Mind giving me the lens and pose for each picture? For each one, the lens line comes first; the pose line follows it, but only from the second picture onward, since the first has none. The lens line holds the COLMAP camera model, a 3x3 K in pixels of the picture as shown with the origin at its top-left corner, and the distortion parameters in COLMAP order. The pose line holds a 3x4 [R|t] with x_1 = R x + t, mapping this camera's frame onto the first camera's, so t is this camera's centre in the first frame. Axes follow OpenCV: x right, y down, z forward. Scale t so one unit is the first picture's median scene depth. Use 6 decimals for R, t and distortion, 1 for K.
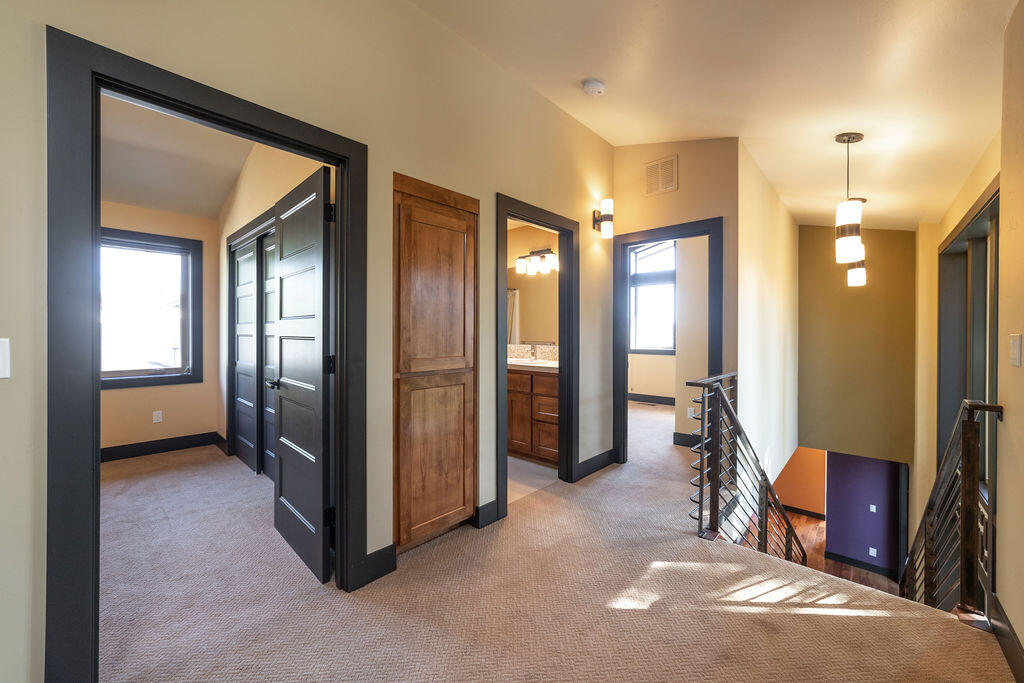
lens RADIAL K [[397.0, 0, 509.8], [0, 397.0, 338.2], [0, 0, 1]] dist [-0.003943, 0.000519]
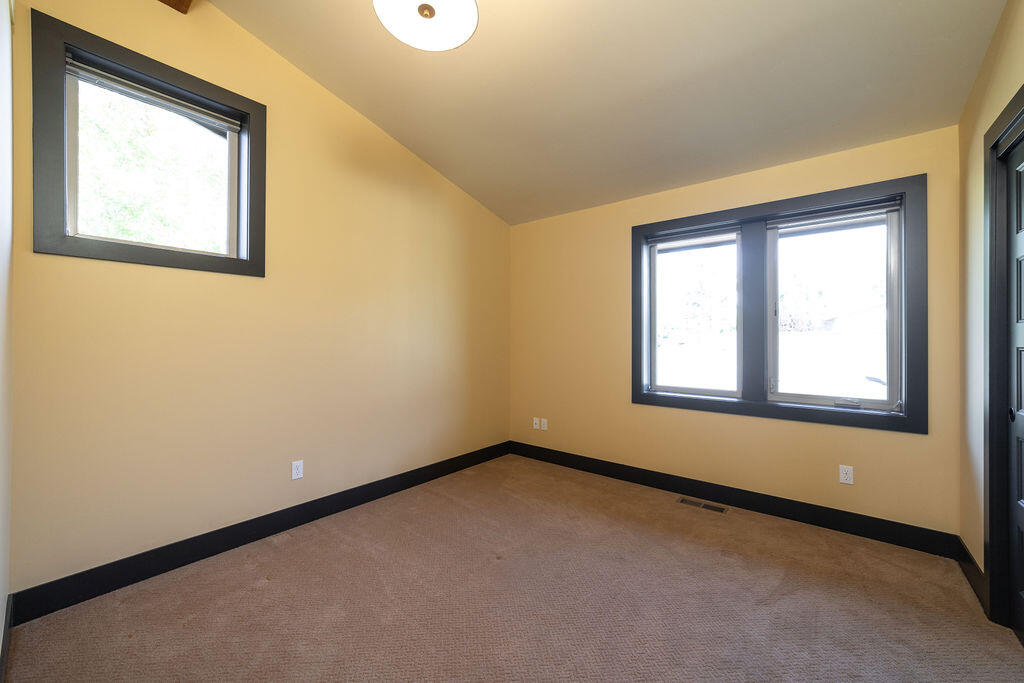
lens RADIAL K [[397.0, 0, 506.8], [0, 397.0, 339.2], [0, 0, 1]] dist [-0.003943, 0.000519]
pose [[0.068853, -0.002690, -0.997623, -0.296358], [-0.008846, 0.999955, -0.003307, -0.011397], [0.997588, 0.009052, 0.068826, 0.415137]]
